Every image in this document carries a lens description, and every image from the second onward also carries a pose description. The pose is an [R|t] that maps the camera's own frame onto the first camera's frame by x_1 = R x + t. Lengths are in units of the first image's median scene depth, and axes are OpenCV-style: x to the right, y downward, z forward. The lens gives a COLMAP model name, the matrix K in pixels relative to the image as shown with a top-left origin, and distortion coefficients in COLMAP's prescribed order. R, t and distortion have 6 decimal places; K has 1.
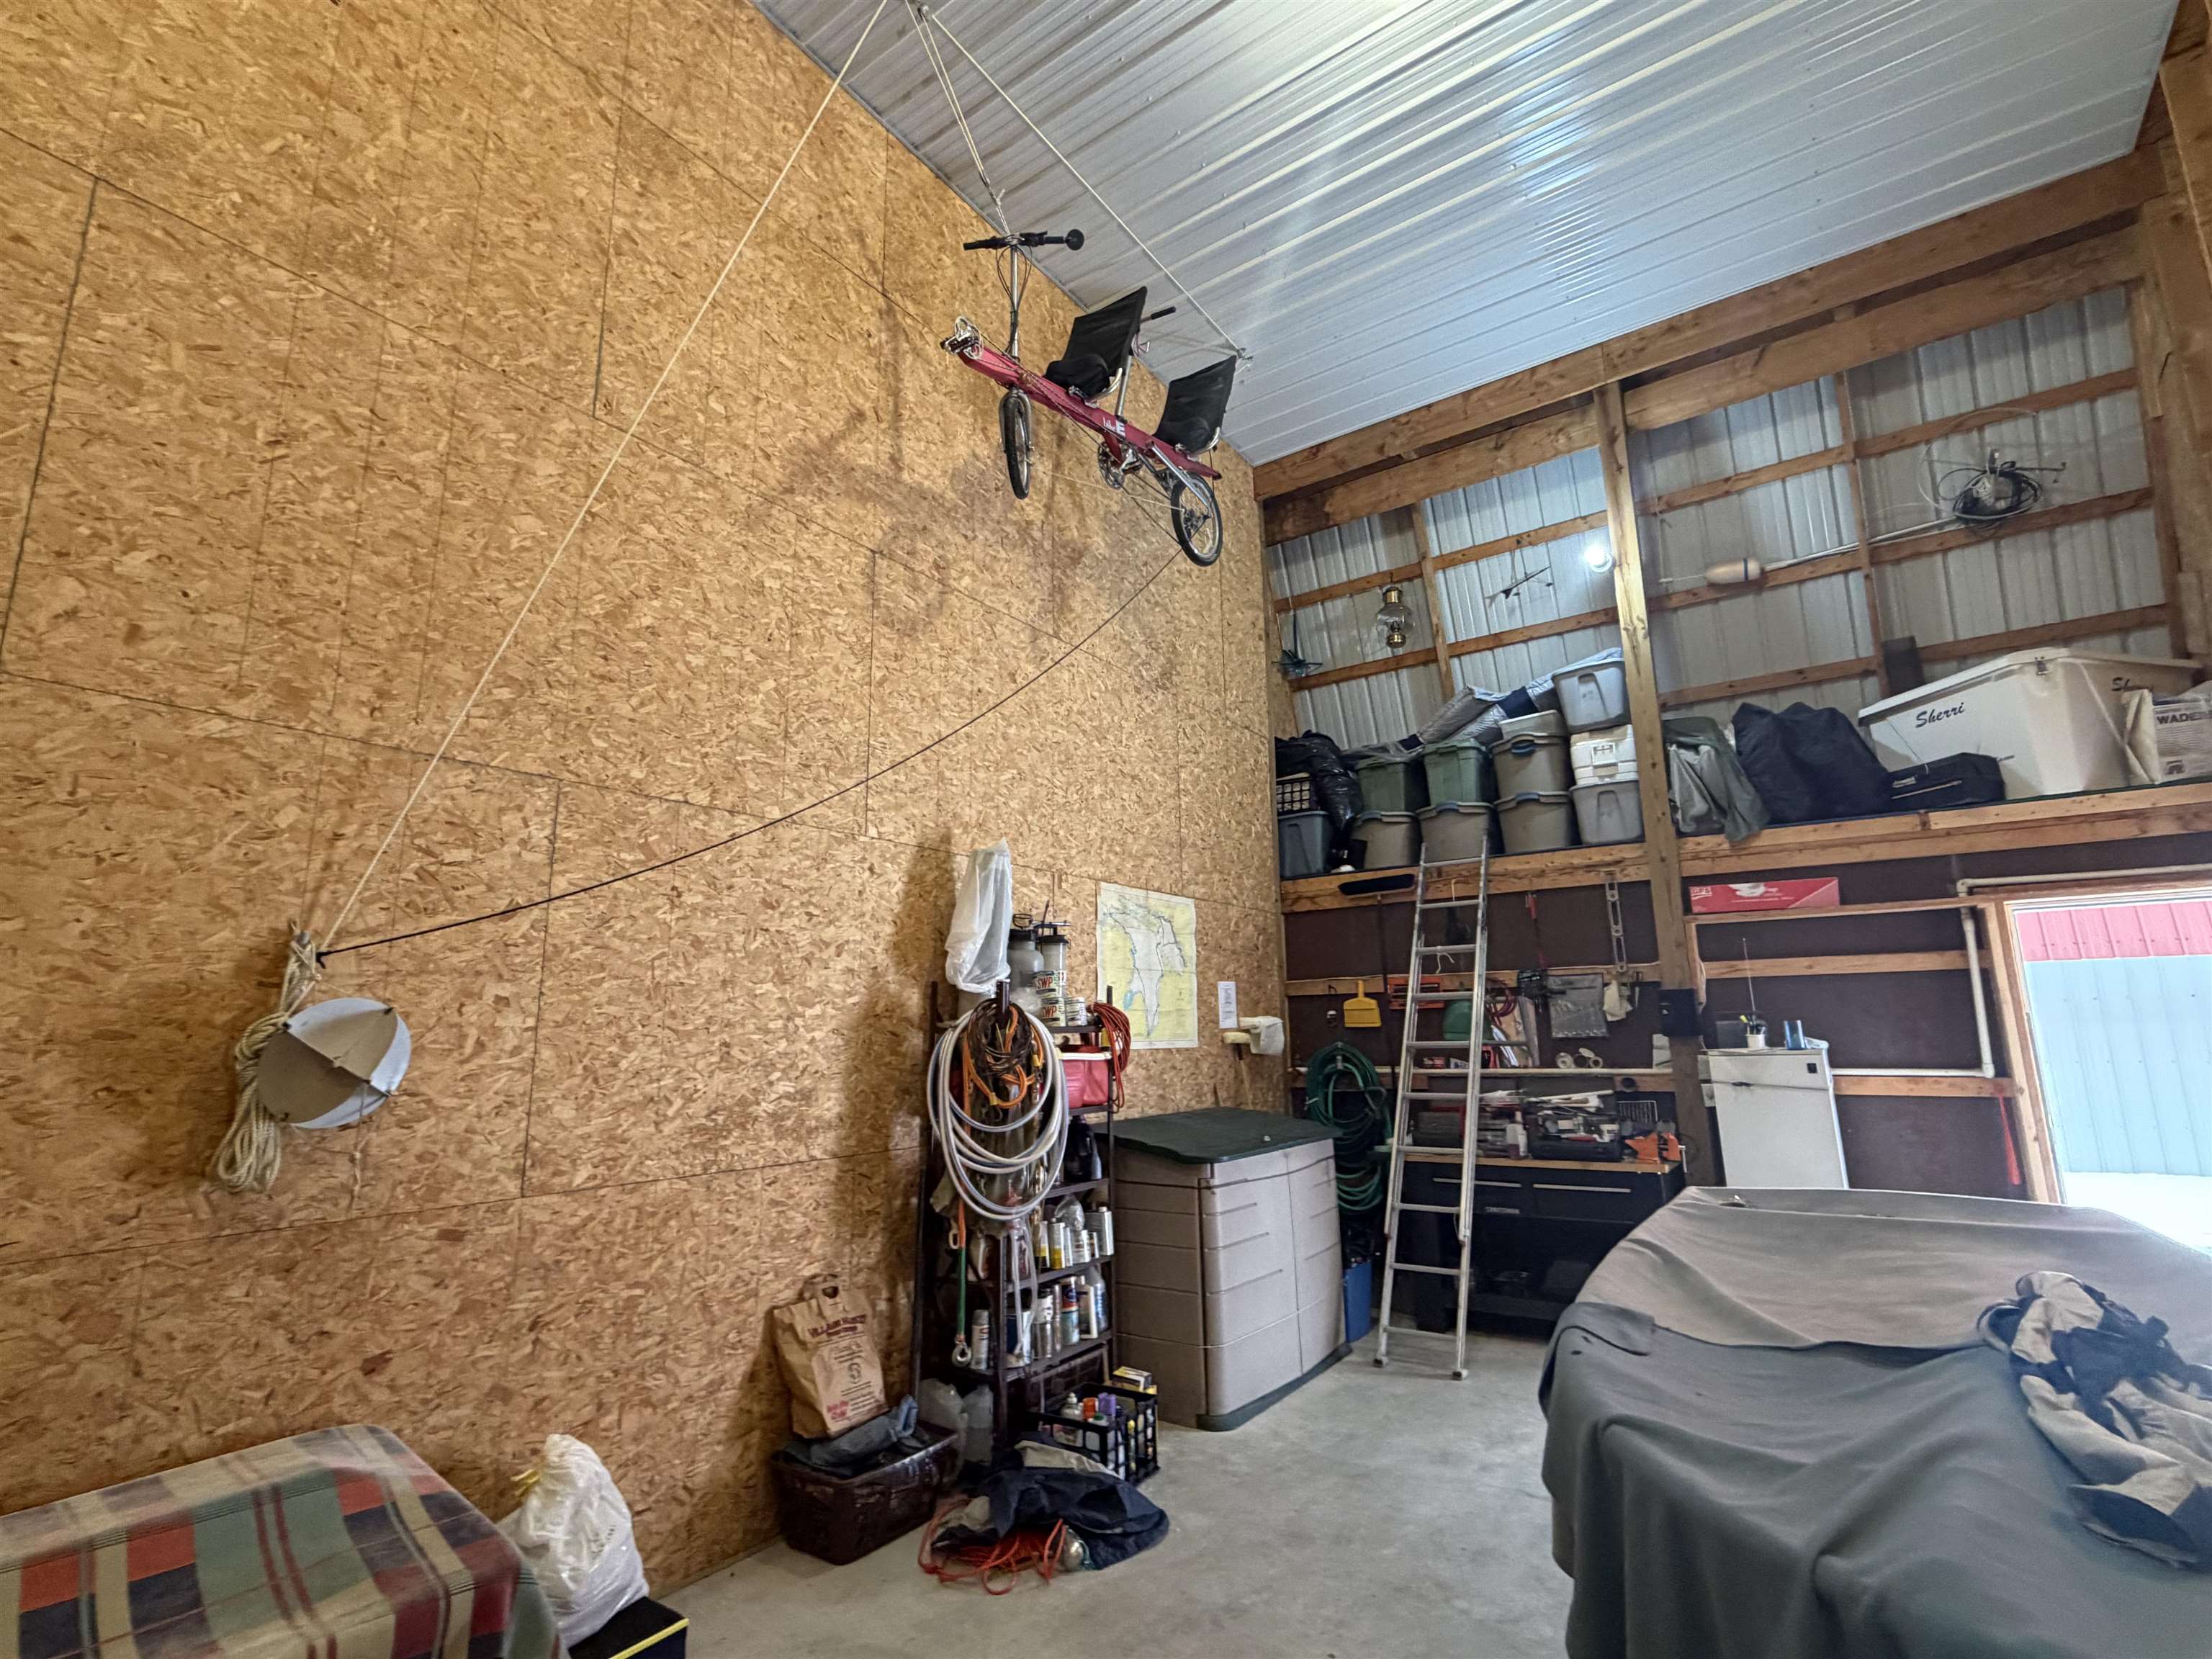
lens RADIAL K [[1052.4, 0, 1106.0], [0, 1052.4, 829.5], [0, 0, 1]] dist [0.001077, -0.000389]
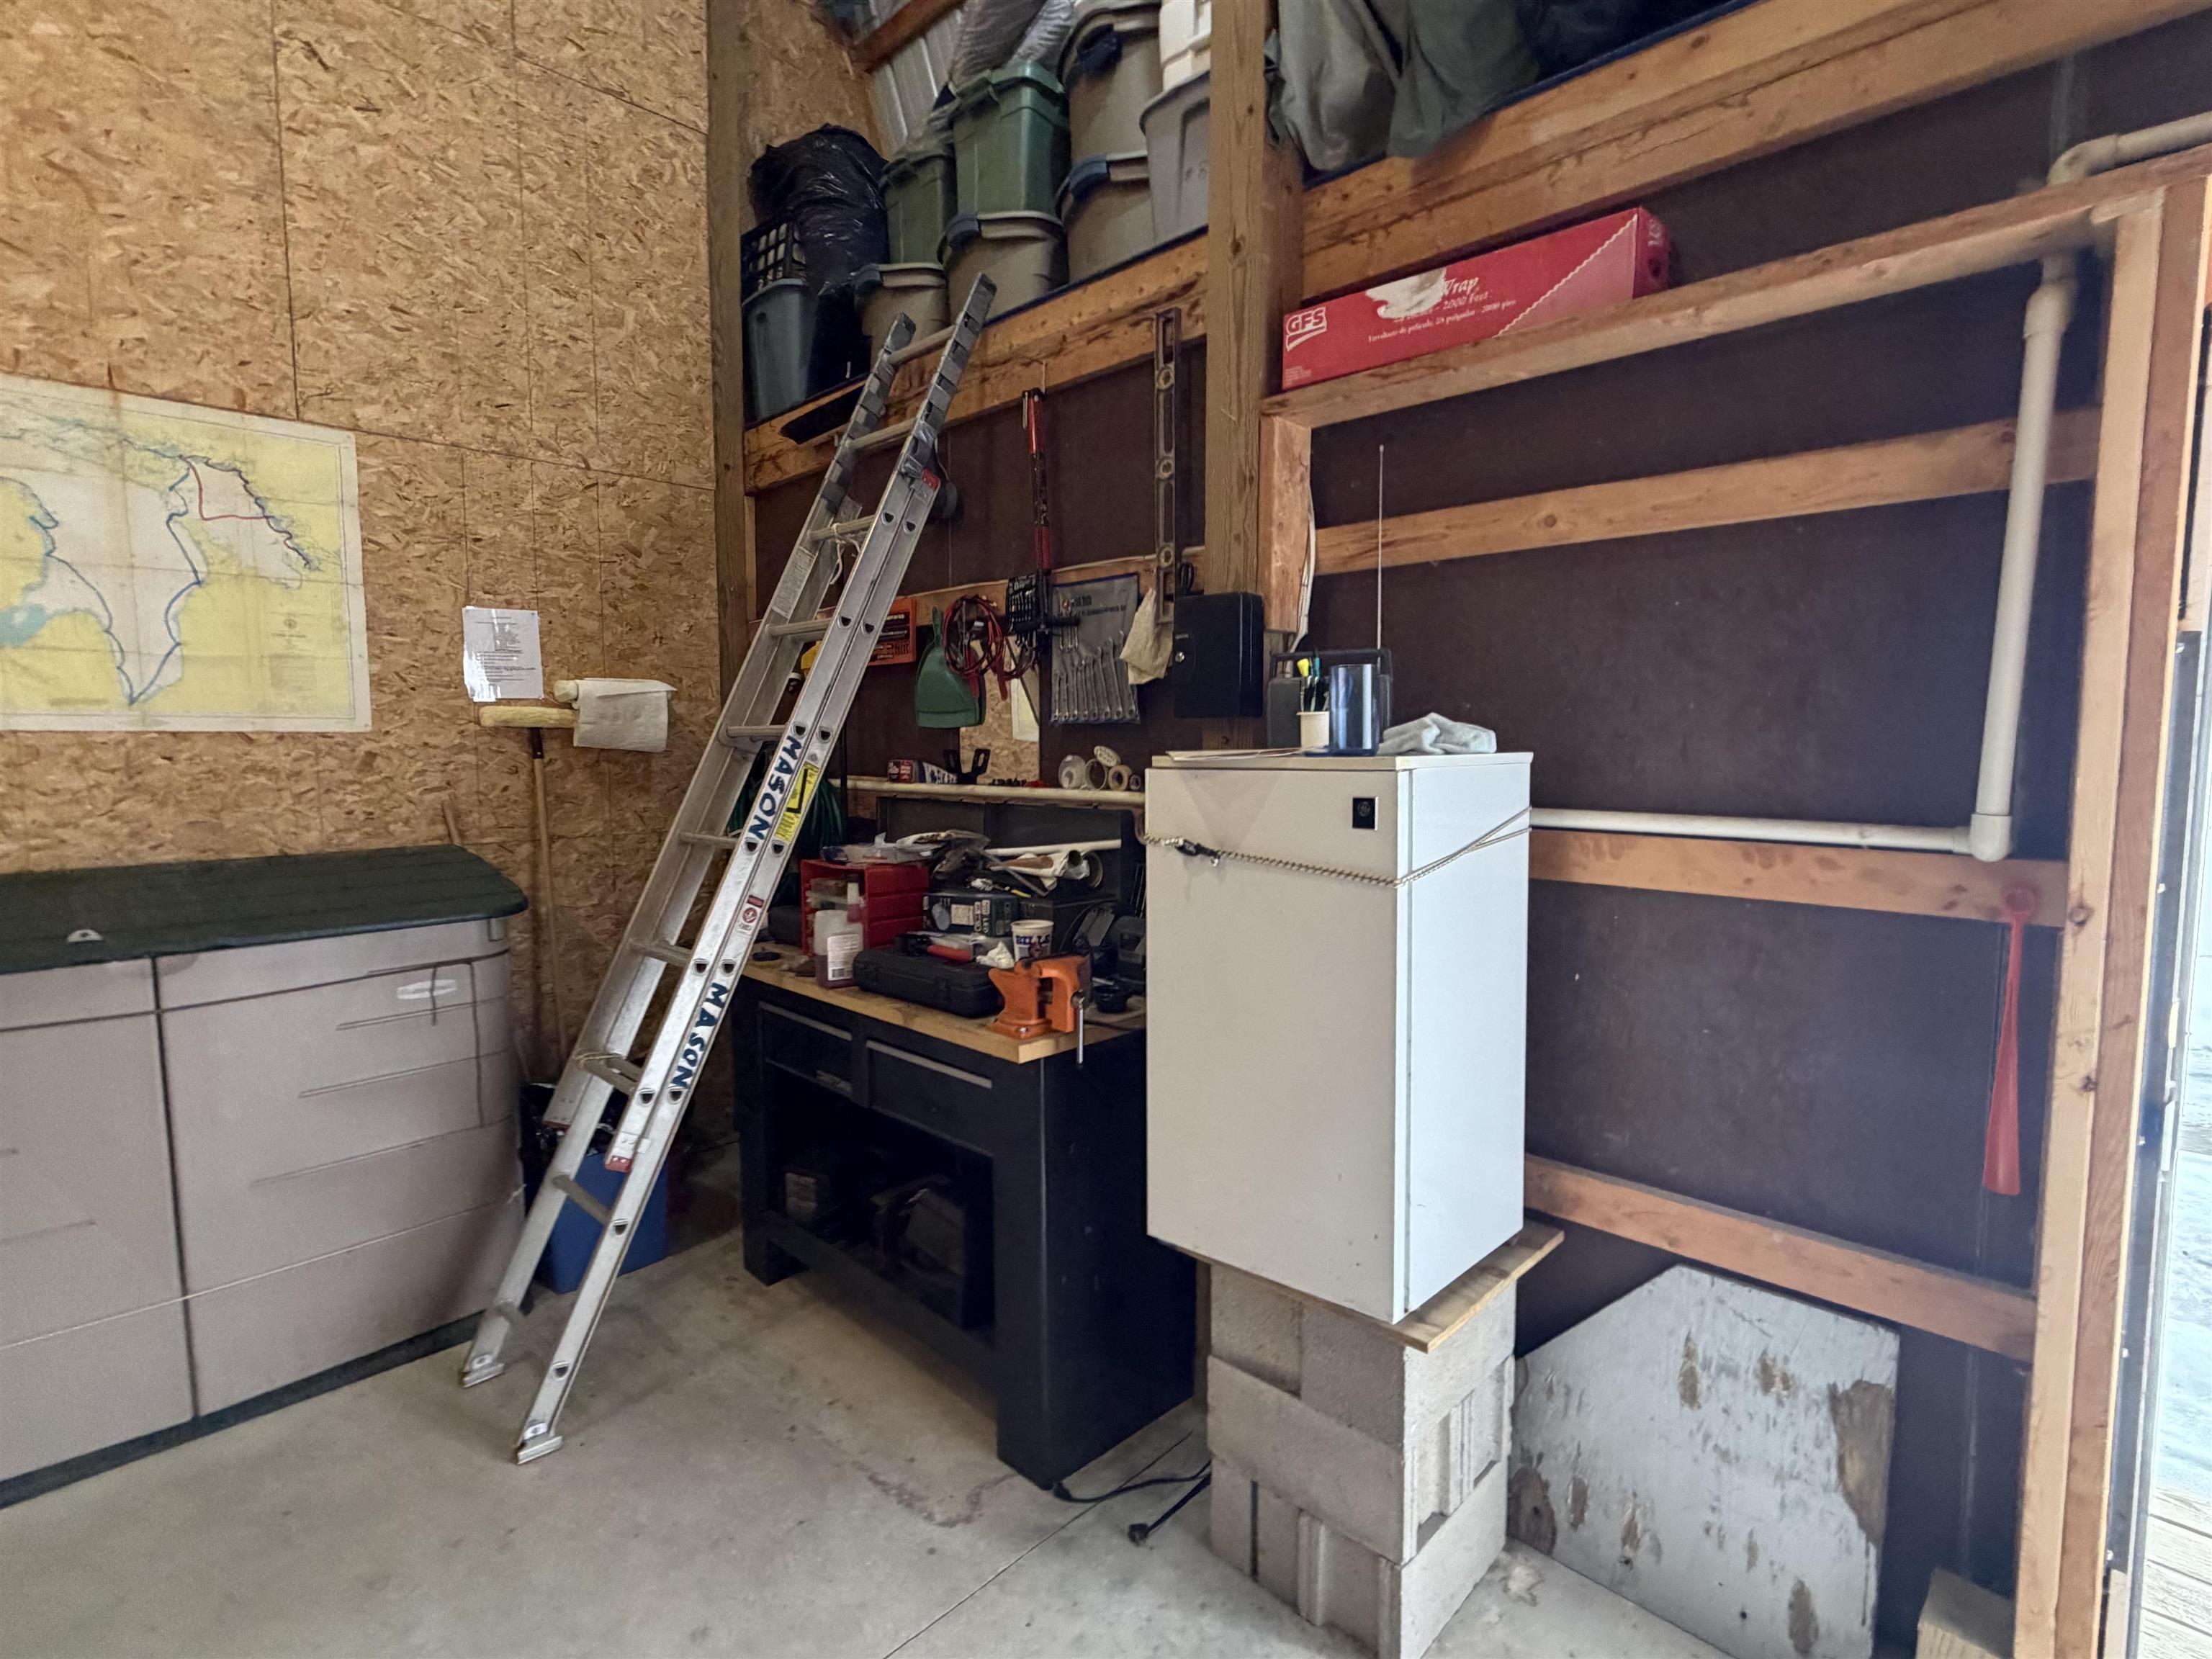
lens RADIAL K [[1073.1, 0, 1100.9], [0, 1073.1, 834.7], [0, 0, 1]] dist [-0.000065, -0.000429]
pose [[0.985577, 0.030764, -0.166410, 0.570574], [0.017219, 0.960004, 0.279458, 0.124900], [0.168351, -0.278293, 0.945627, 0.598975]]
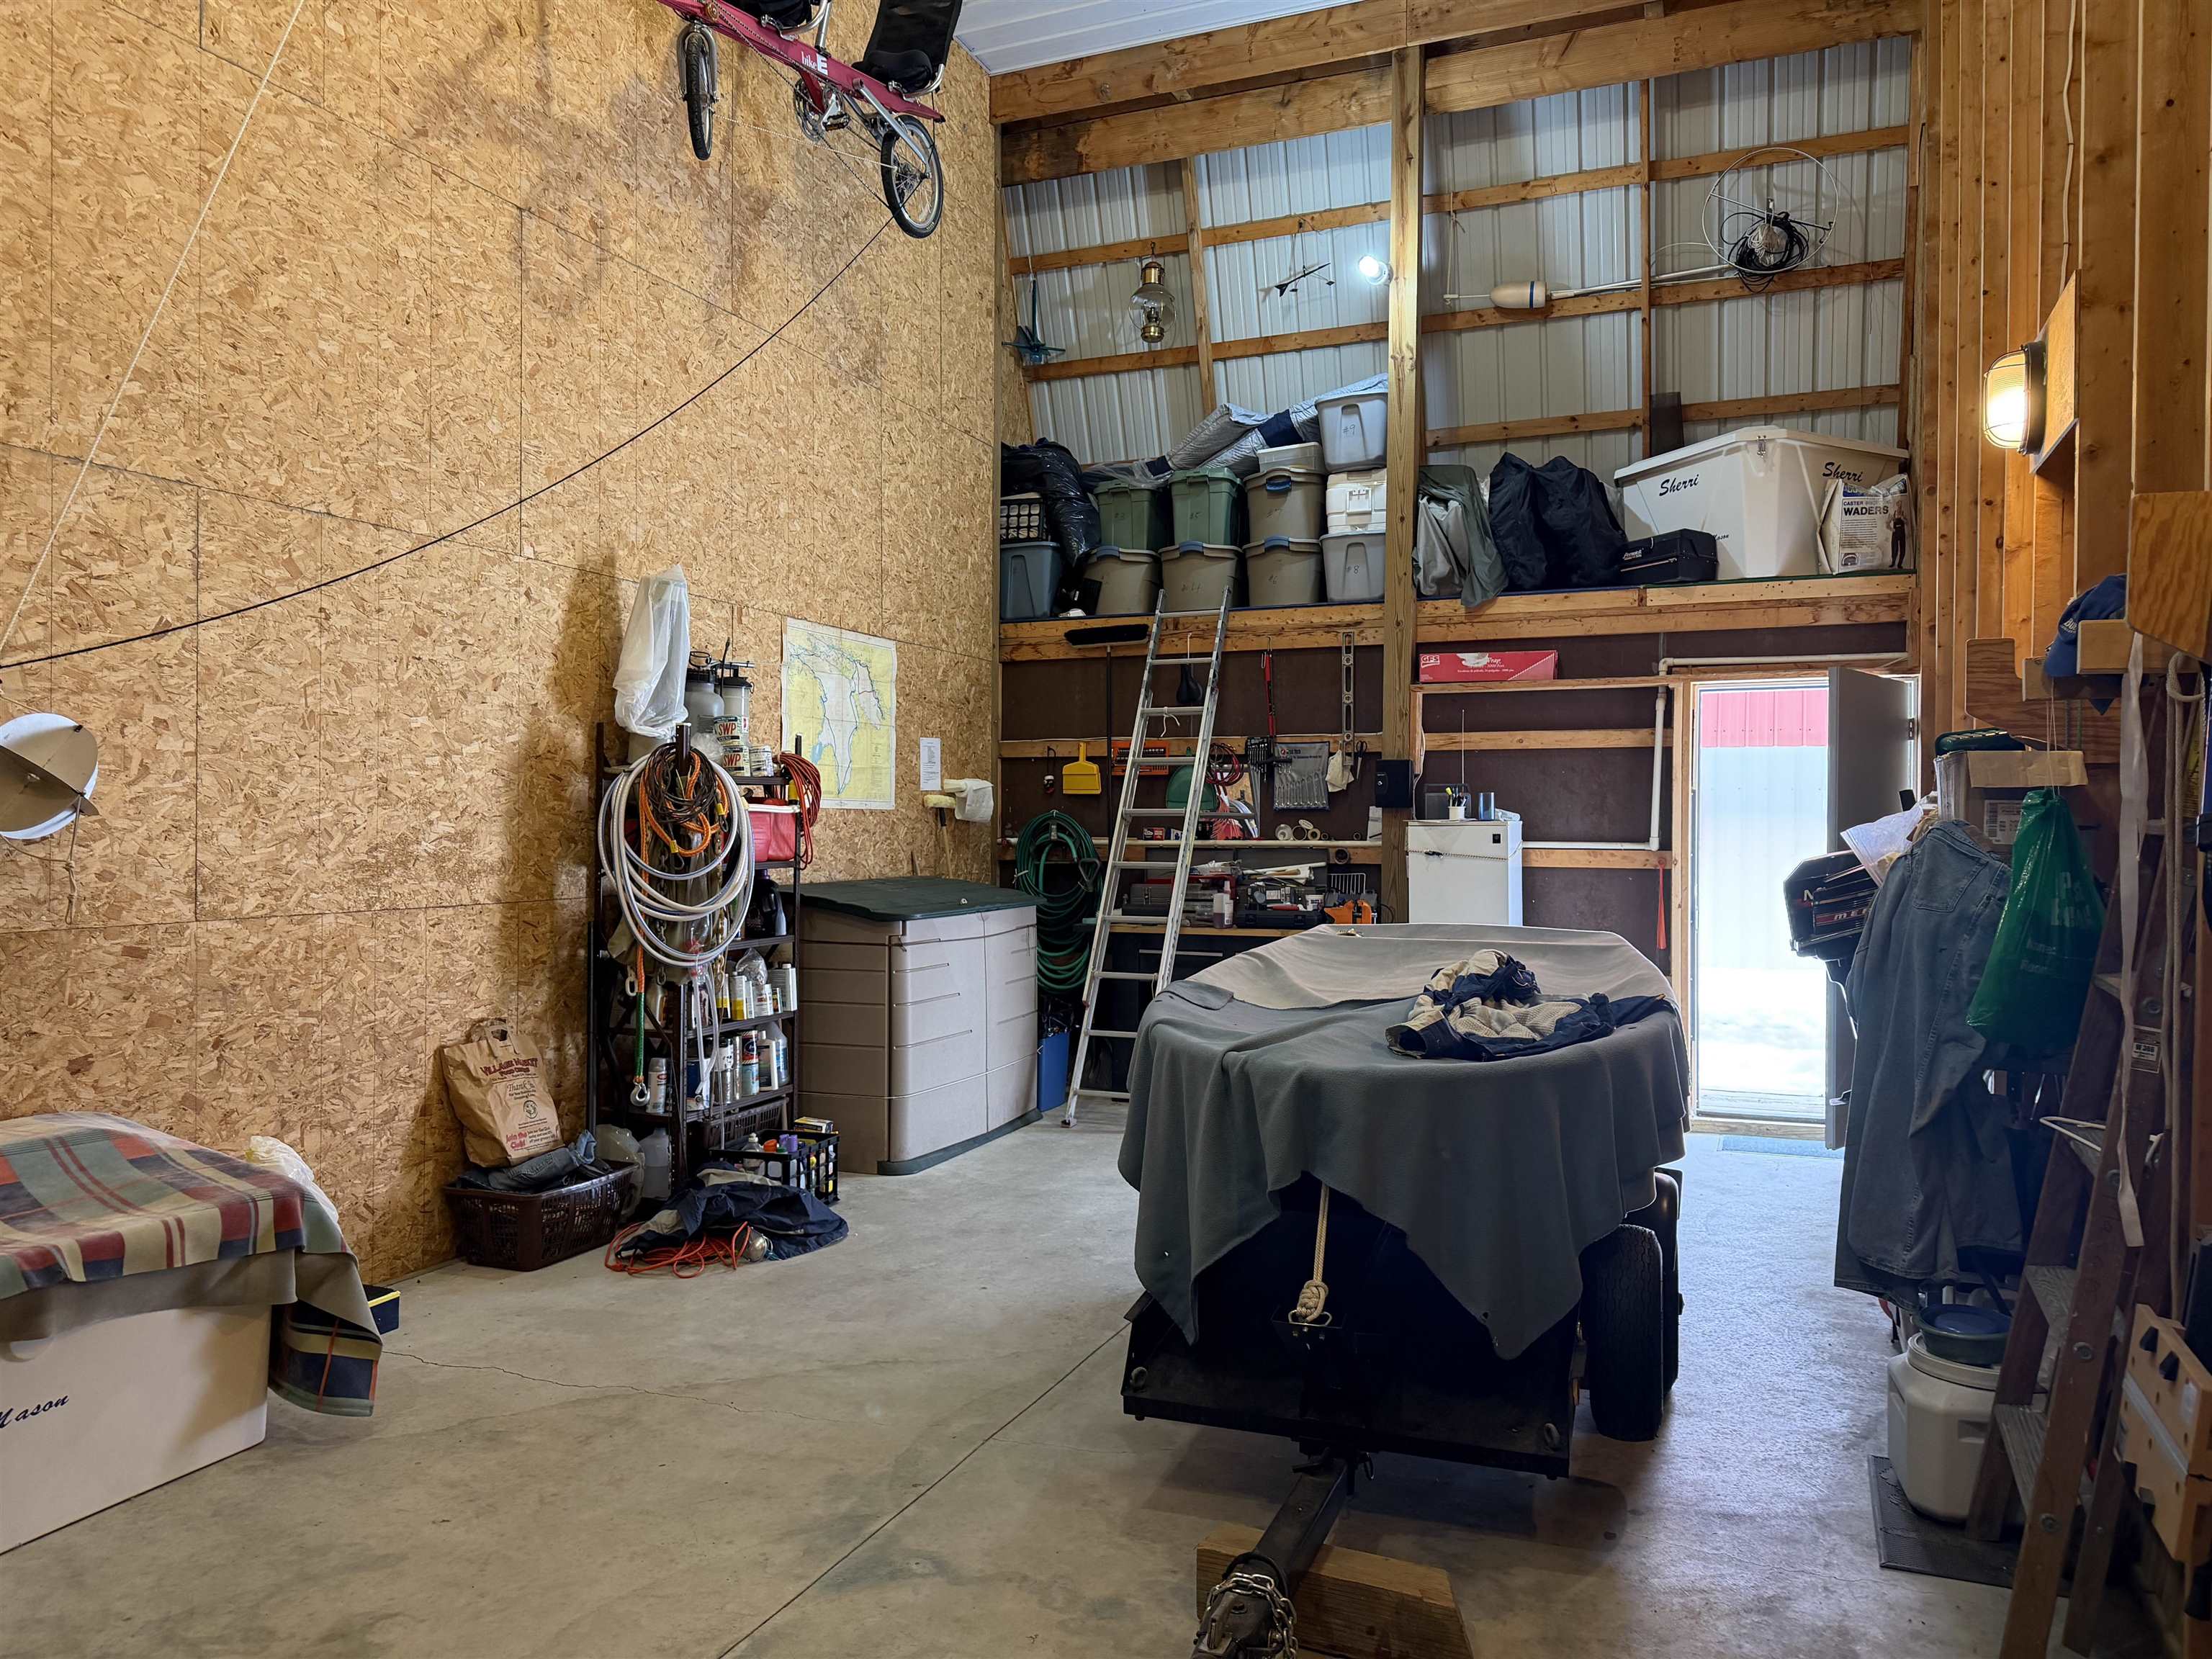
lens RADIAL K [[1541.9, 0, 1115.9], [0, 1541.9, 843.6], [0, 0, 1]] dist [0.136432, -0.241836]
pose [[0.974535, 0.018087, 0.223504, -0.023533], [-0.063313, 0.978380, 0.196887, -0.037165], [-0.215110, -0.206024, 0.954611, -0.319575]]
